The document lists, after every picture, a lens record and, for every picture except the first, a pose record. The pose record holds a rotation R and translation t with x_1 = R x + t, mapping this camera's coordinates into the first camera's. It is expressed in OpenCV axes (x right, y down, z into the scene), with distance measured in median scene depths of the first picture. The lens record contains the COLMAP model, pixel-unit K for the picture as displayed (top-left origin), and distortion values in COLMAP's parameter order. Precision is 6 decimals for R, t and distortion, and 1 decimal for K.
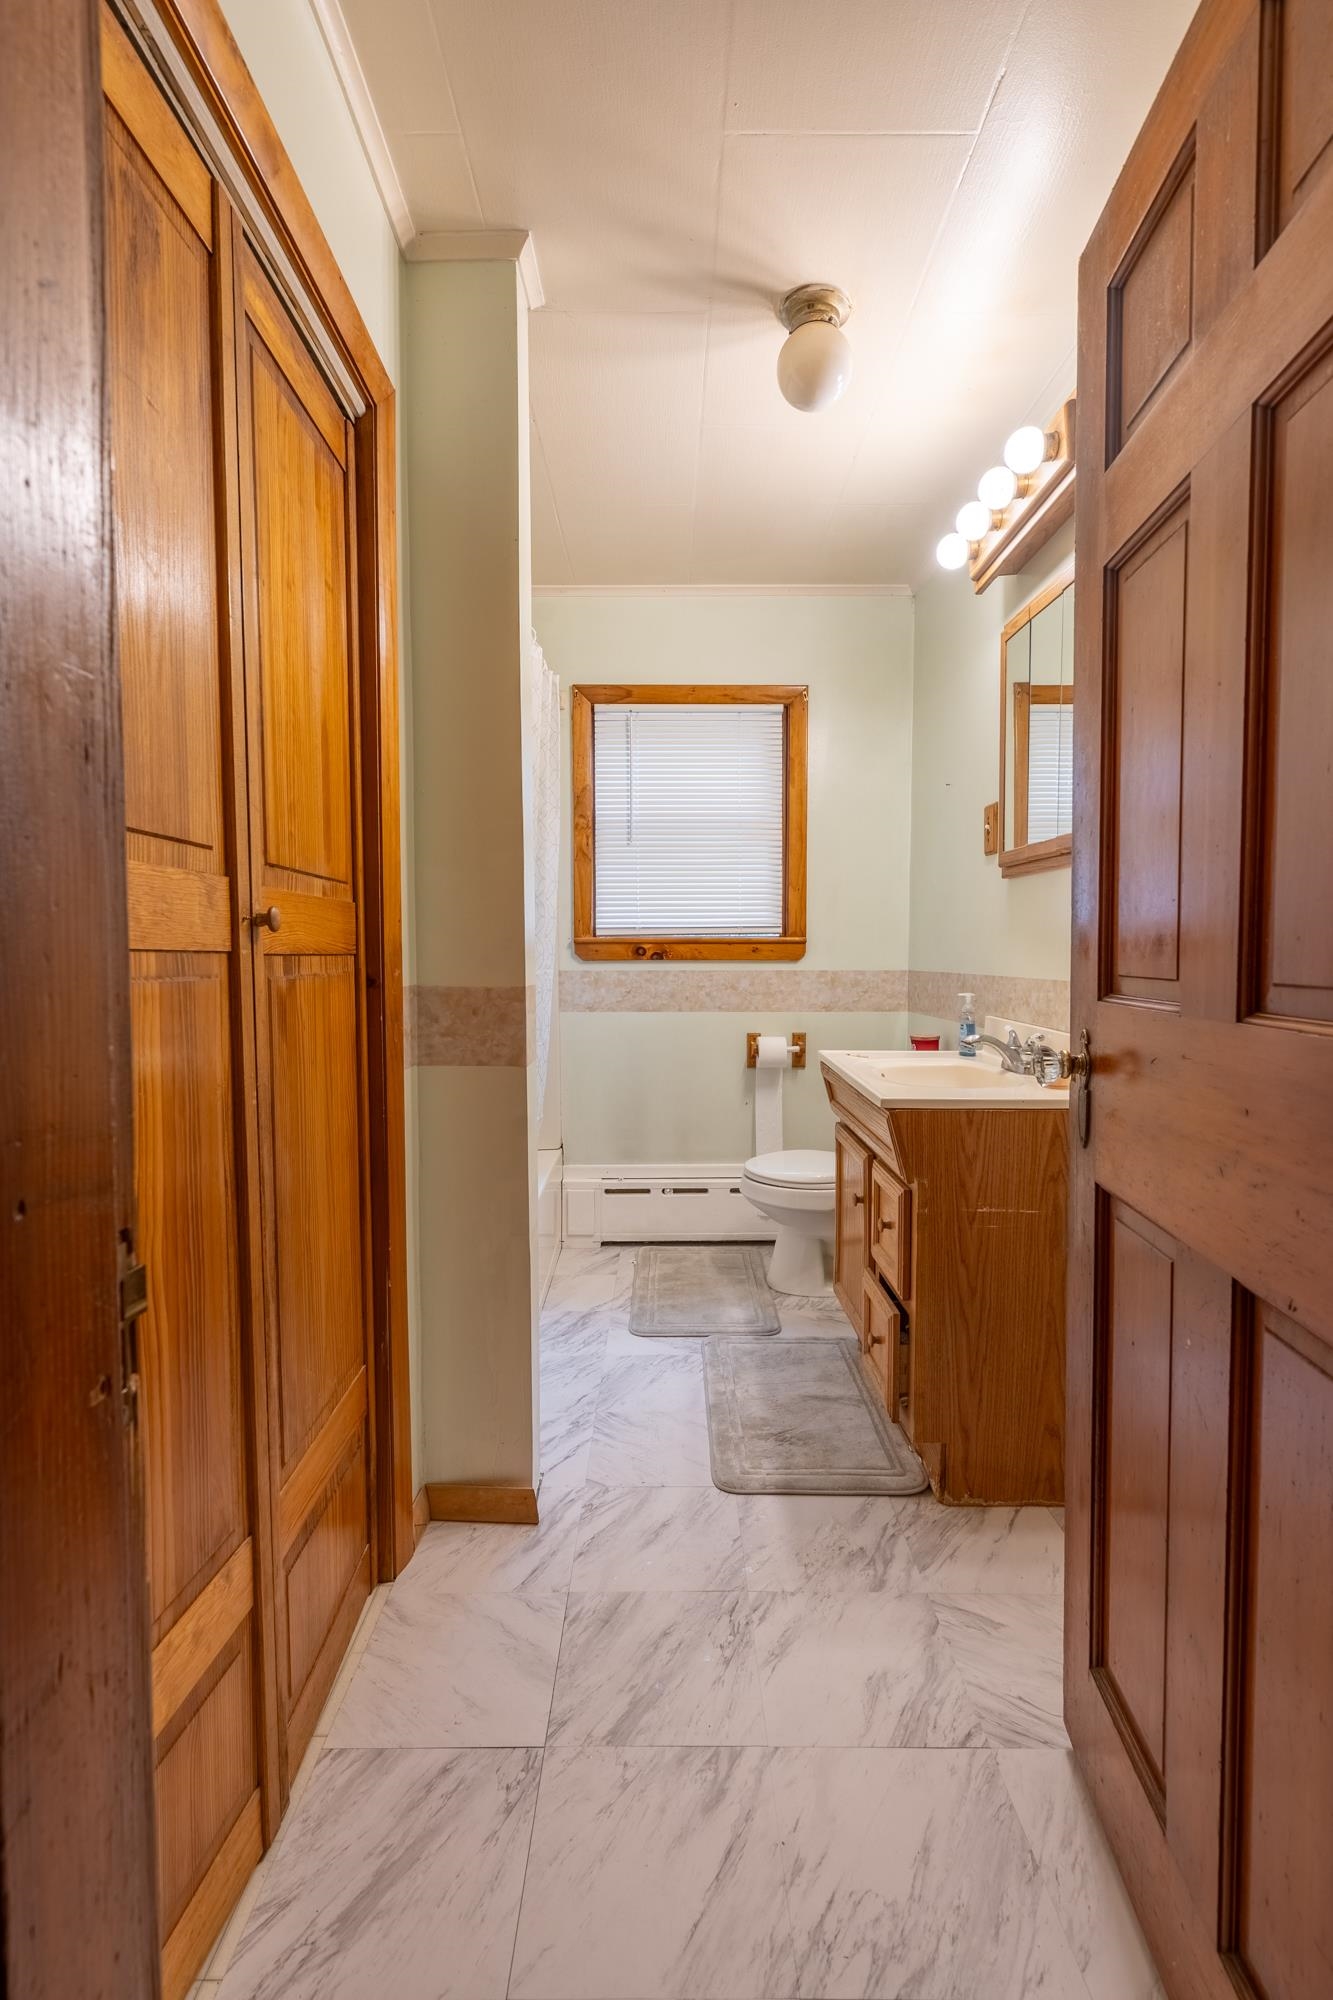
lens RADIAL K [[915.9, 0, 667.4], [0, 915.9, 974.6], [0, 0, 1]] dist [-0.004578, -0.000138]
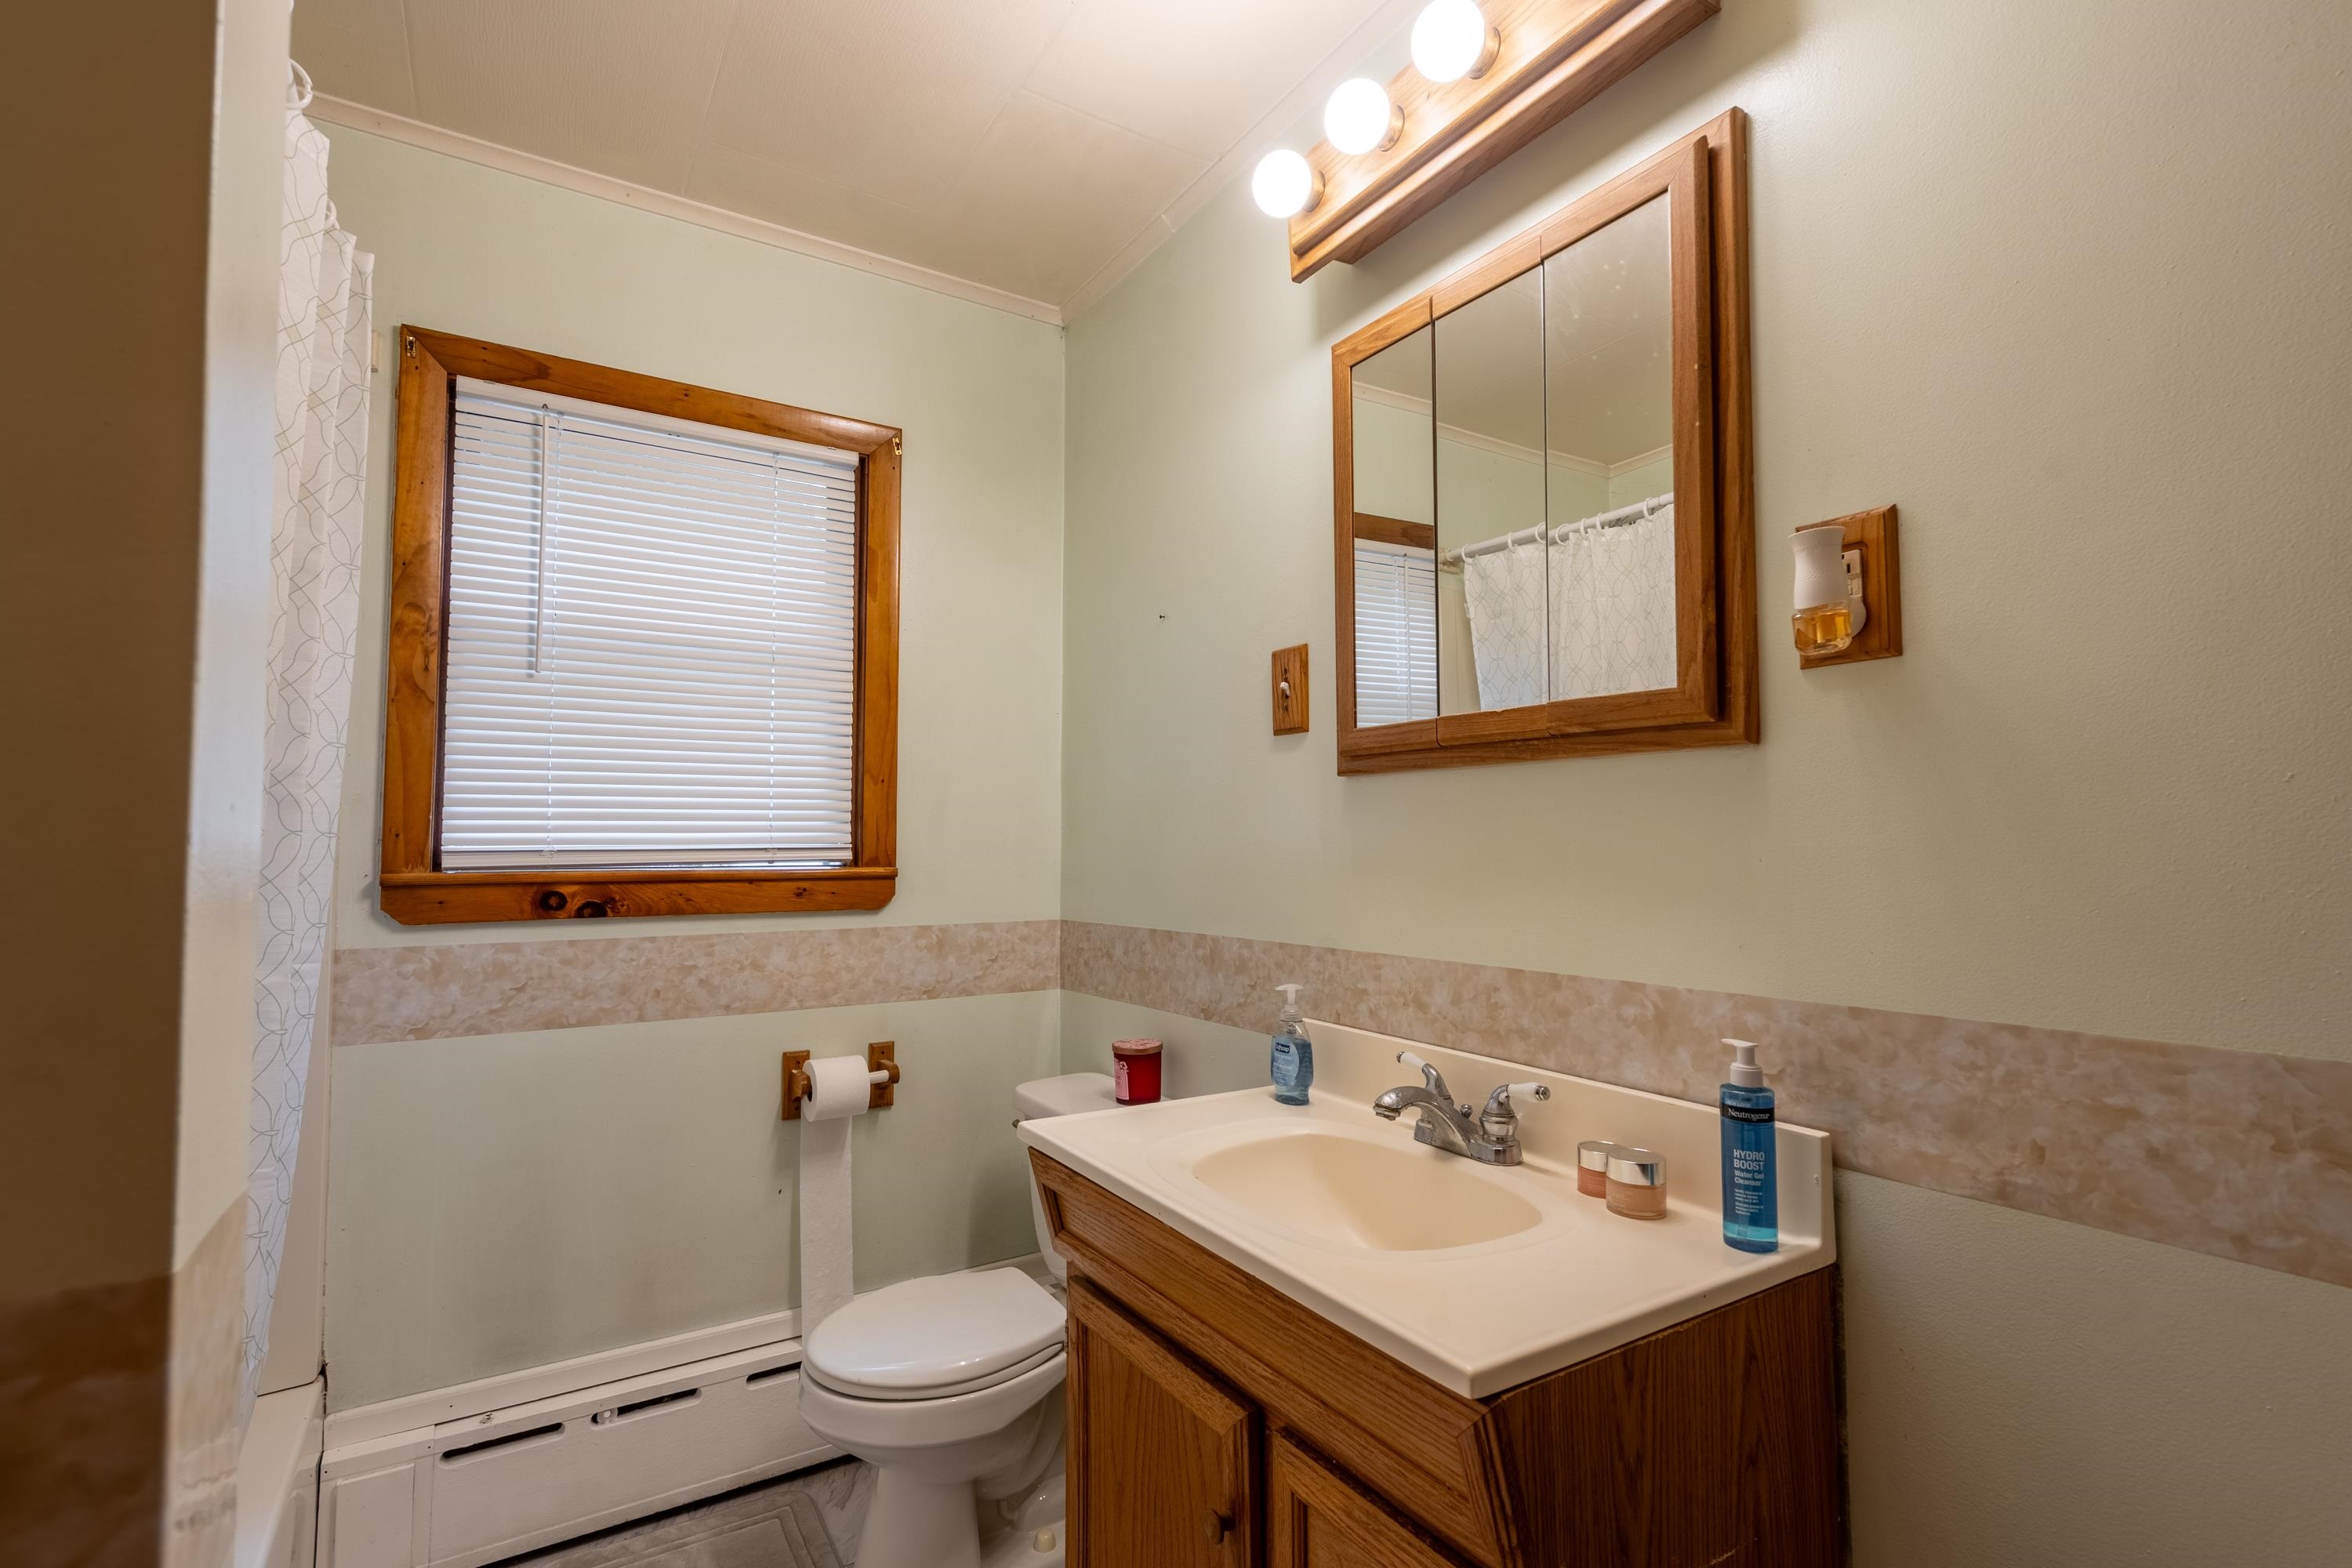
lens RADIAL K [[1077.1, 0, 1176.0], [0, 1077.1, 784.0], [0, 0, 1]] dist [-0.004578, -0.000138]
pose [[0.849324, 0.030336, 0.527000, -0.050237], [0.017151, 0.996234, -0.084989, -0.032639], [-0.527594, 0.081222, 0.845605, 0.354060]]
